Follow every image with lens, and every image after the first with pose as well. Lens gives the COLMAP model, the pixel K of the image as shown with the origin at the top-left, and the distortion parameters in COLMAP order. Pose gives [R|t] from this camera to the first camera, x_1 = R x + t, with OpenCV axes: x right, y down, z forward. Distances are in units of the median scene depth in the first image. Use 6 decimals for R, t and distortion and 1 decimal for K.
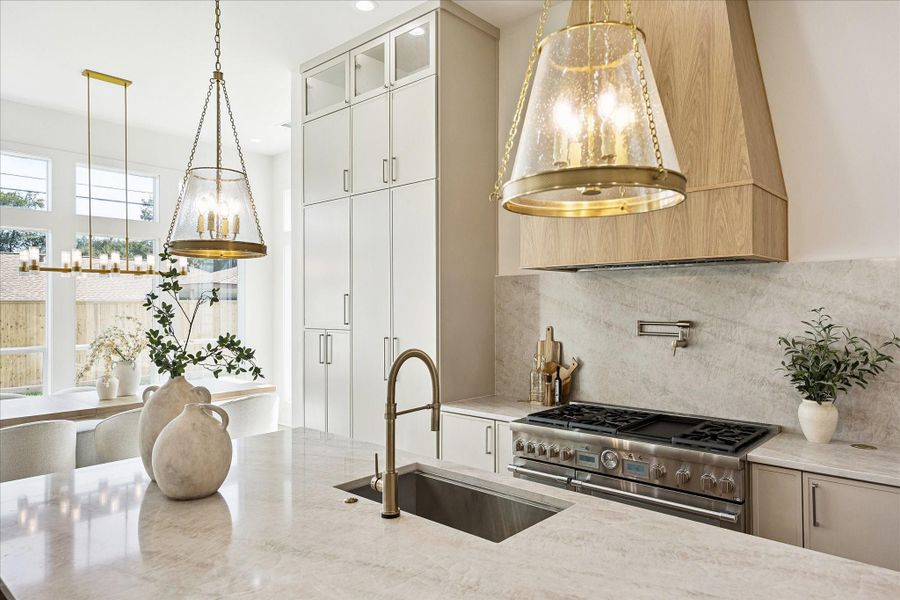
lens RADIAL K [[601.7, 0, 433.7], [0, 601.7, 295.4], [0, 0, 1]] dist [0.018050, 0.001964]
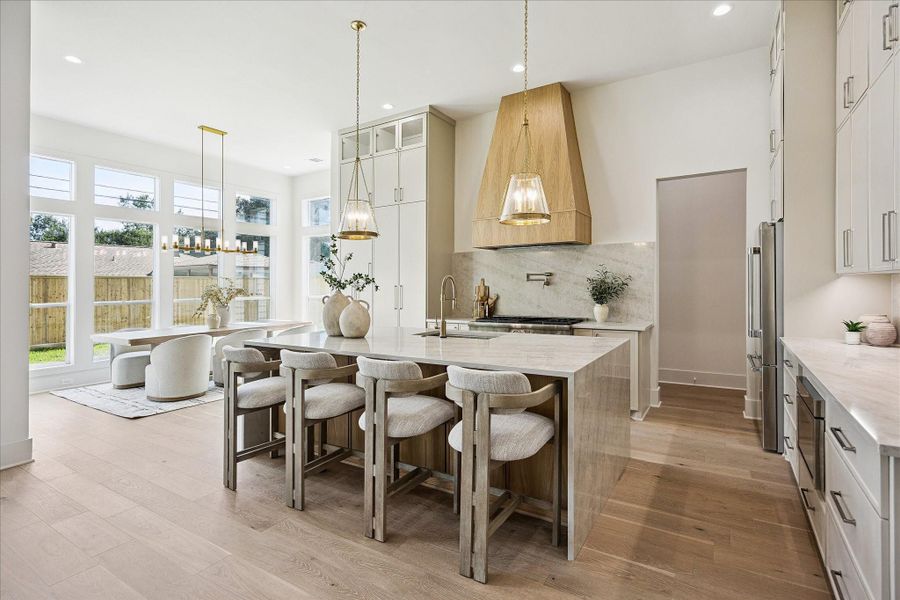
lens RADIAL K [[458.9, 0, 450.0], [0, 458.9, 300.0], [0, 0, 1]] dist [-0.000080, -0.000058]
pose [[0.982064, -0.013808, 0.188040, -0.211923], [0.004489, 0.998744, 0.049894, 0.051981], [-0.188493, -0.048155, 0.980893, -0.487847]]
